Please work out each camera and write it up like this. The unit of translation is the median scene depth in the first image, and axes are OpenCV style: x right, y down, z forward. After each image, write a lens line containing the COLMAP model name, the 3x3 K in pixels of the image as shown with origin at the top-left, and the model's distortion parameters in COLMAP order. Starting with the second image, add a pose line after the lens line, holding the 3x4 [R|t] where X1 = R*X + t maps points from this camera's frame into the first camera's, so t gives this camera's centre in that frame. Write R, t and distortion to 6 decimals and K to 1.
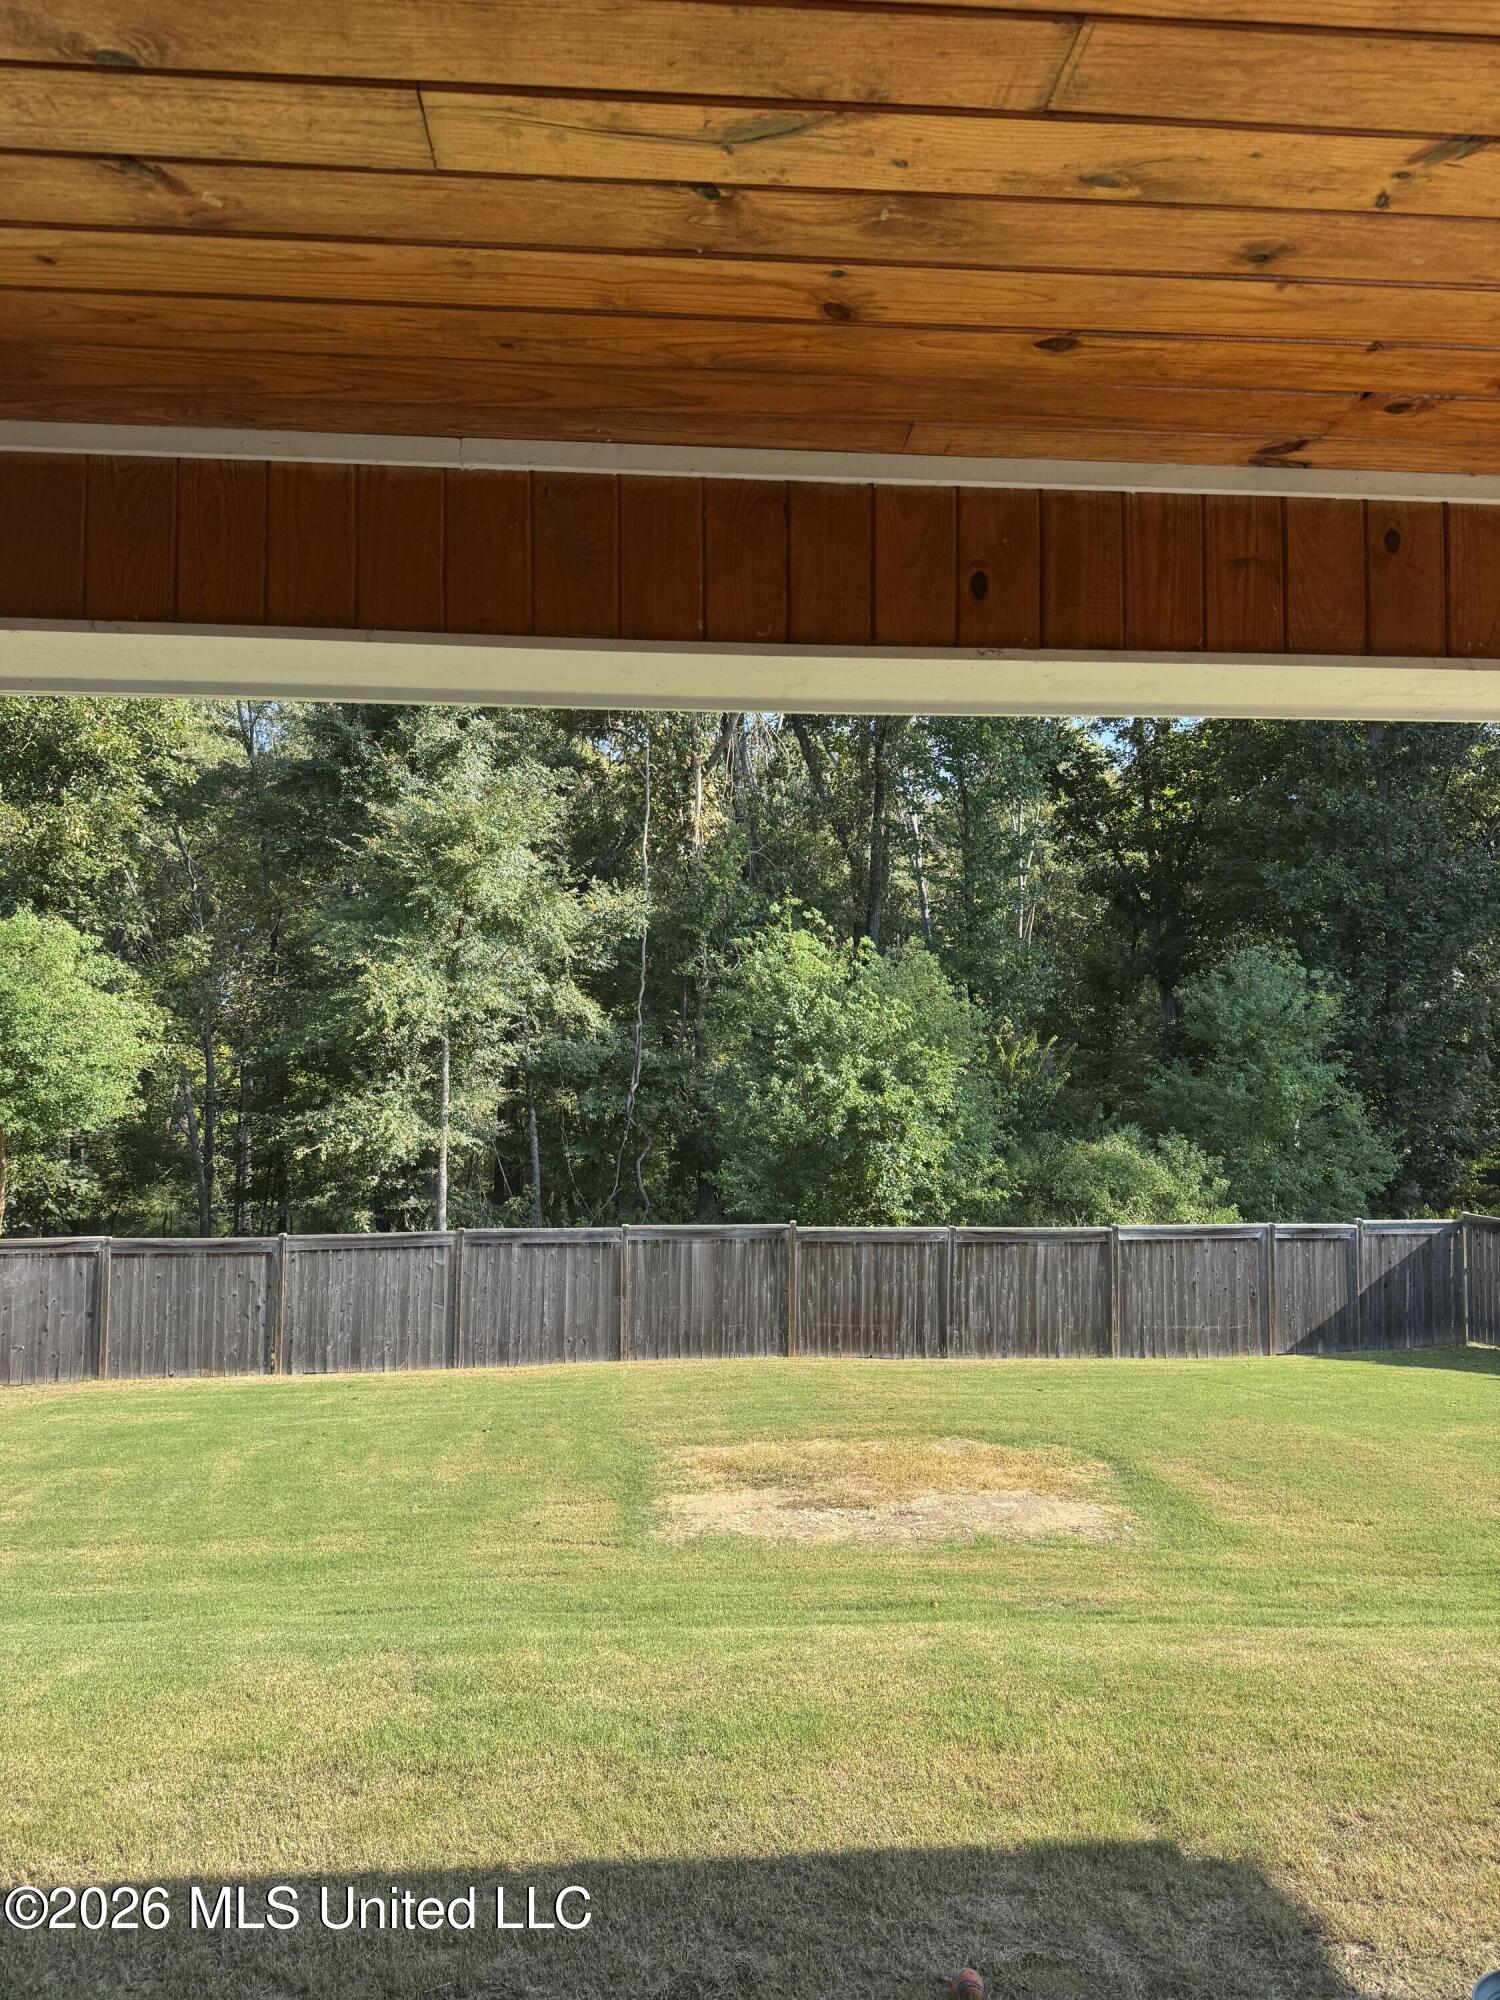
lens RADIAL K [[1409.4, 0, 754.2], [0, 1409.4, 1001.5], [0, 0, 1]] dist [0.127617, -0.152693]
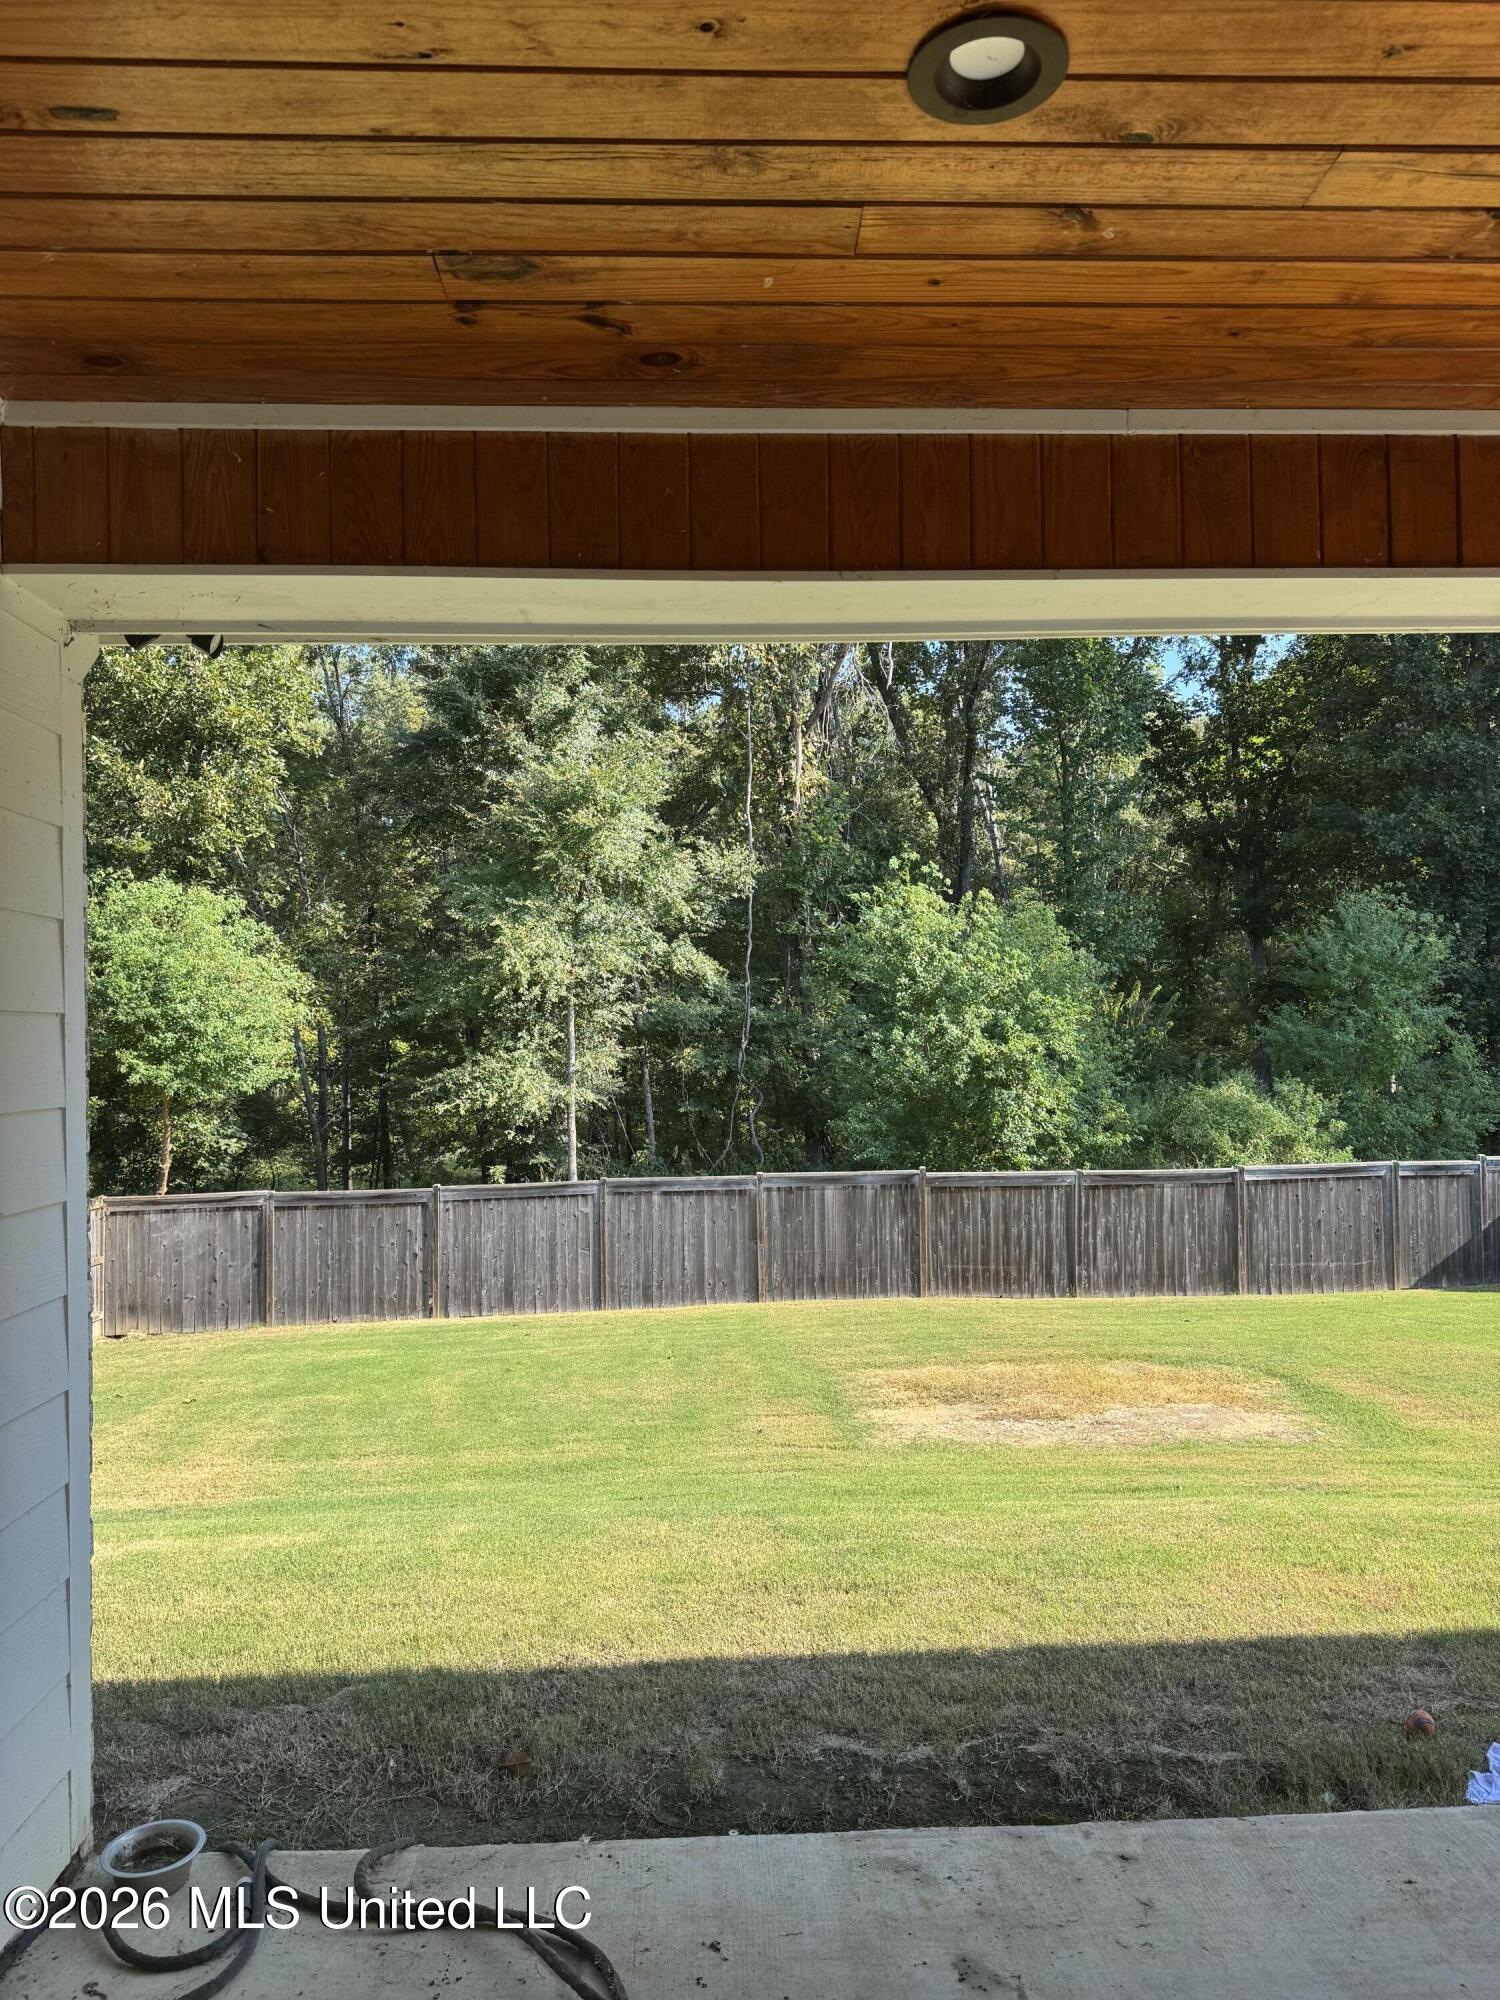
lens RADIAL K [[1489.9, 0, 623.3], [0, 1489.9, 1042.5], [0, 0, 1]] dist [0.157944, -0.186460]
pose [[0.999726, -0.020253, -0.011735, -0.172431], [0.020604, 0.999319, 0.030616, 0.026500], [0.011107, -0.030849, 0.999462, -0.088827]]
